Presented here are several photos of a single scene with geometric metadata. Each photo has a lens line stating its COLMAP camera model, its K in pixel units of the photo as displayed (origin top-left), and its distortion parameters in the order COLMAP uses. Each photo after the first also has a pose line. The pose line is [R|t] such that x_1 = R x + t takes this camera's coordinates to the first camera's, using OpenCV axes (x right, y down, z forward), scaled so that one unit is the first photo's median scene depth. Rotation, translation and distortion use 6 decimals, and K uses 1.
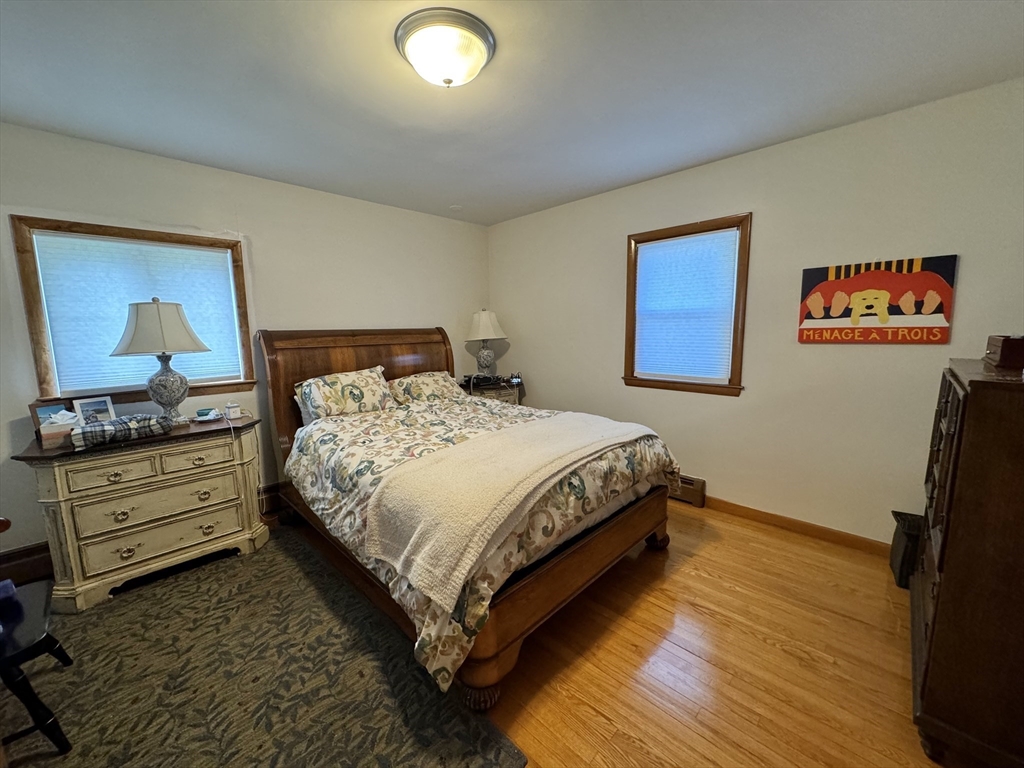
lens RADIAL K [[408.7, 0, 509.1], [0, 408.7, 385.6], [0, 0, 1]] dist [-0.001497, 0.000778]
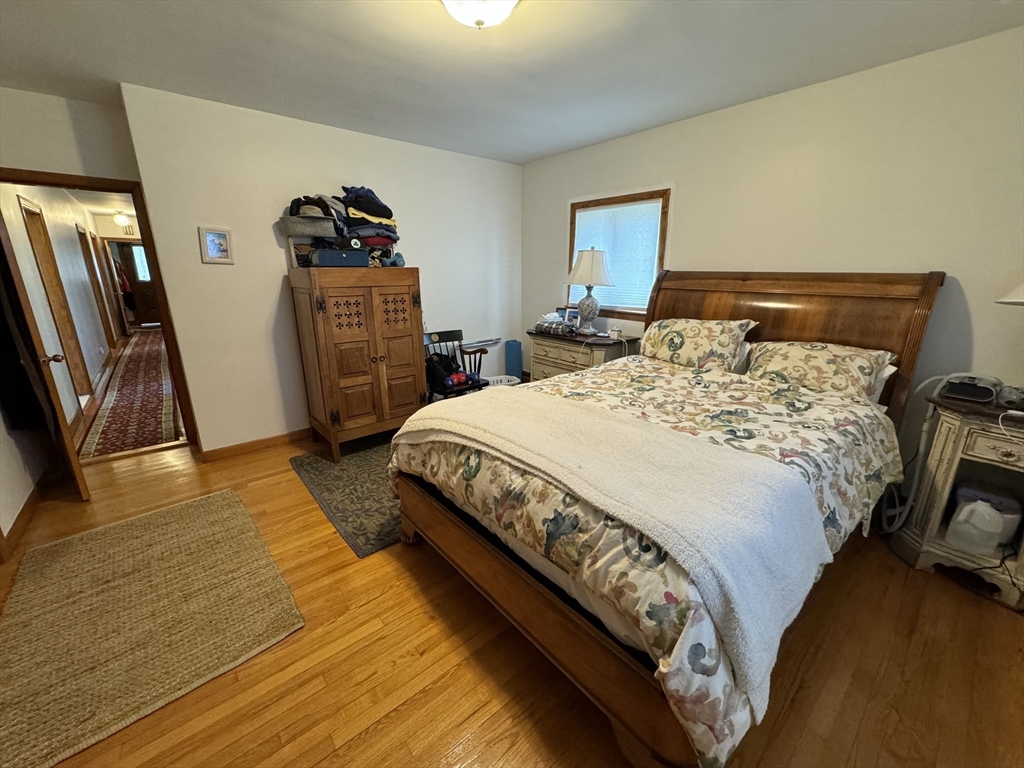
lens RADIAL K [[408.7, 0, 510.8], [0, 408.7, 382.1], [0, 0, 1]] dist [-0.001497, 0.000778]
pose [[-0.093330, 0.280887, -0.955192, 0.741625], [-0.143949, 0.945493, 0.292100, -0.143469], [0.985174, 0.164761, -0.047810, 0.882830]]
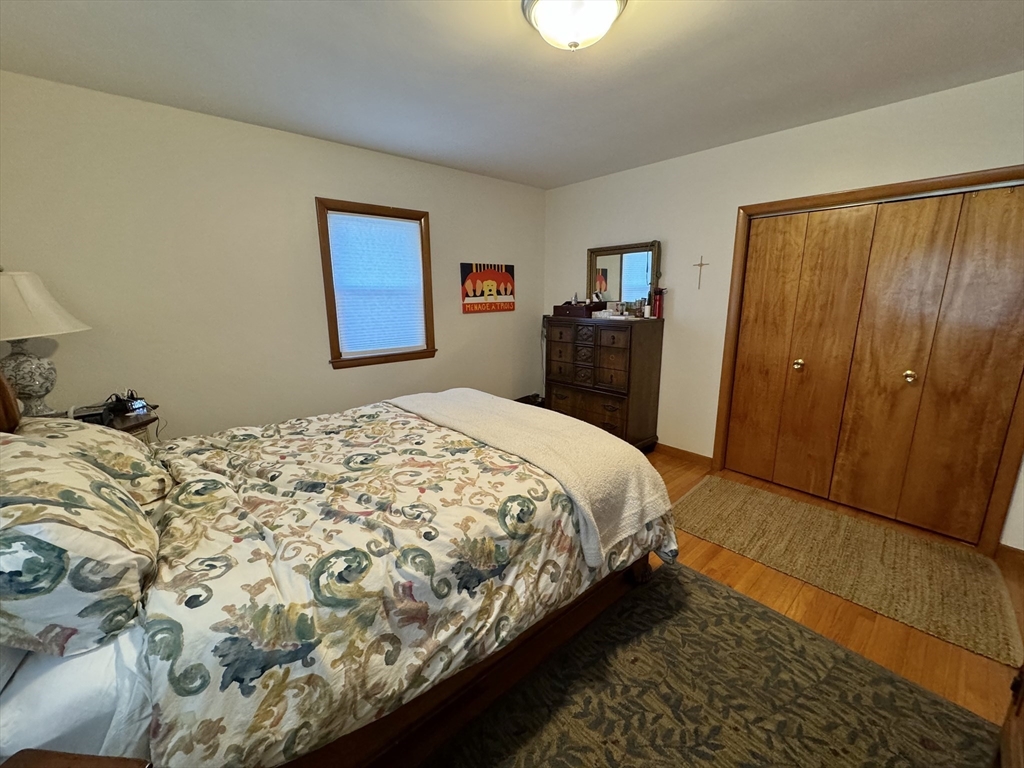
lens RADIAL K [[408.7, 0, 512.1], [0, 408.7, 384.8], [0, 0, 1]] dist [-0.001497, 0.000778]
pose [[0.068308, -0.203602, 0.976668, -0.883618], [0.148019, 0.970188, 0.191898, -0.125677], [-0.986623, 0.131458, 0.096409, 0.811105]]
